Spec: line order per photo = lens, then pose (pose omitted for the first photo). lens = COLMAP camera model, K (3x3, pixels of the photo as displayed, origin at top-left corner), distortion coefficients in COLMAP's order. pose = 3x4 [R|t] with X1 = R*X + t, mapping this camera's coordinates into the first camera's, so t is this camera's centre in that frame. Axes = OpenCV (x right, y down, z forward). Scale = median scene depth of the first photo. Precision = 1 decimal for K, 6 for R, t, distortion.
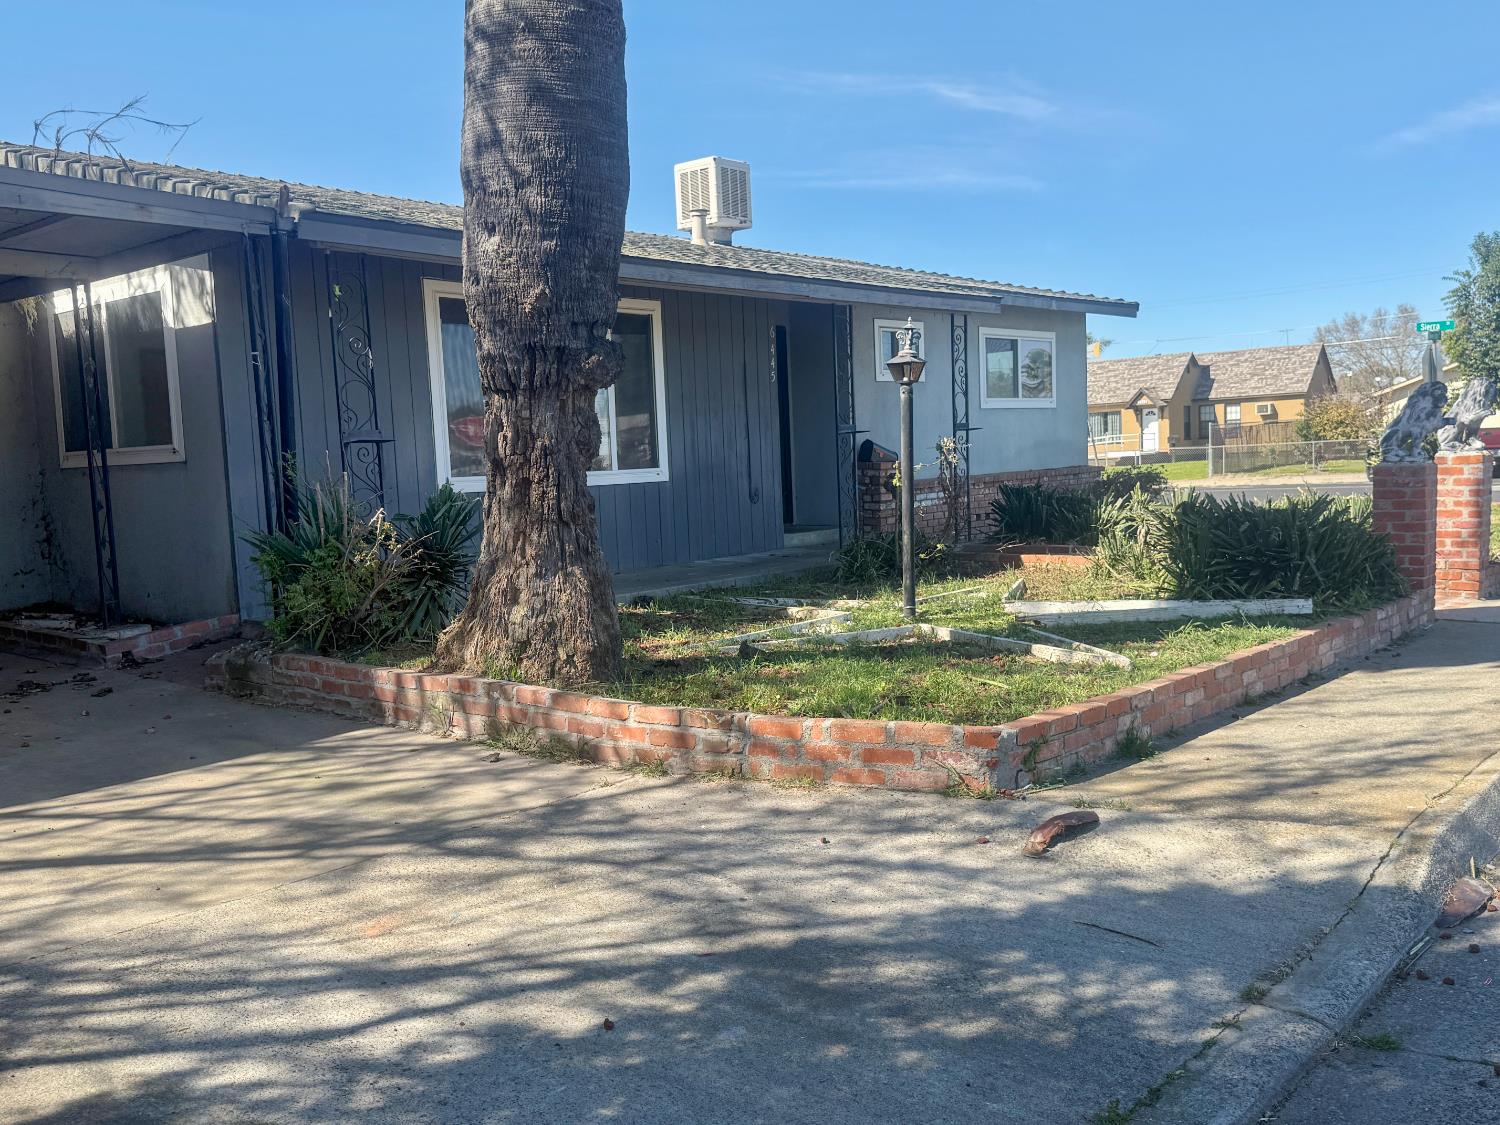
lens RADIAL K [[1361.7, 0, 750.0], [0, 1361.7, 562.5], [0, 0, 1]] dist [0.155117, -0.312149]
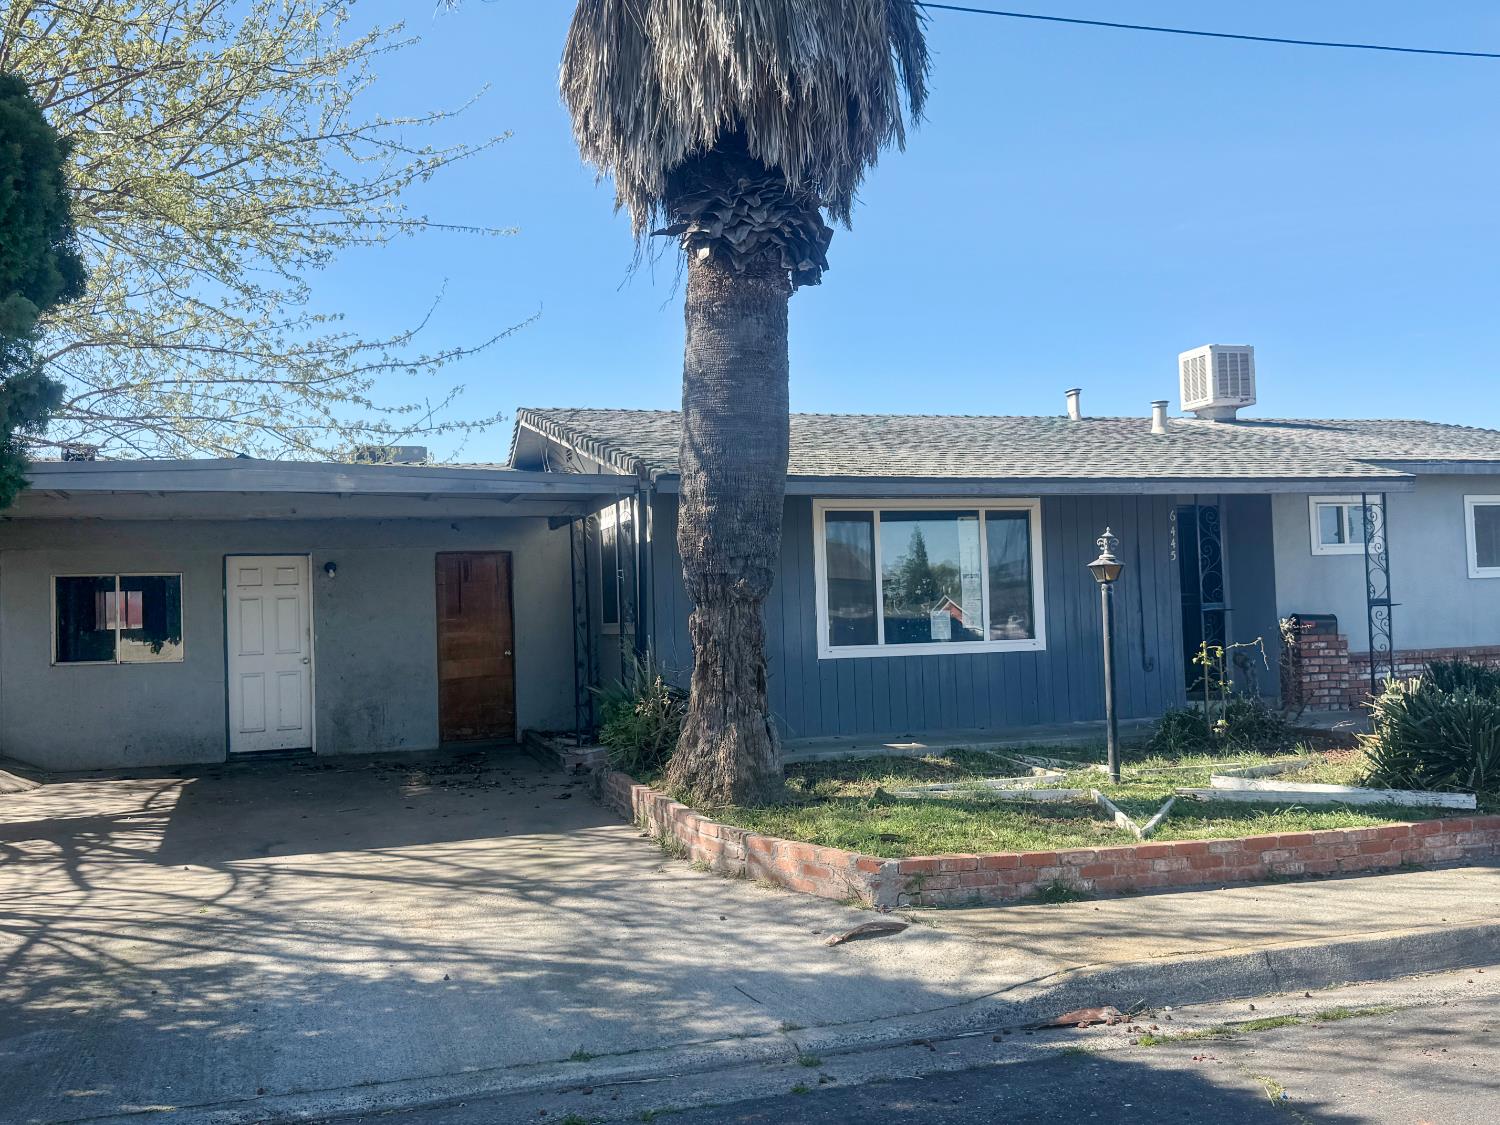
lens RADIAL K [[1351.0, 0, 752.6], [0, 1351.0, 533.3], [0, 0, 1]] dist [0.170282, -0.333312]
pose [[0.851980, -0.019429, -0.523214, 0.648203], [-0.044308, 0.993051, -0.109026, -0.041225], [0.521697, 0.116071, 0.845198, -0.226640]]
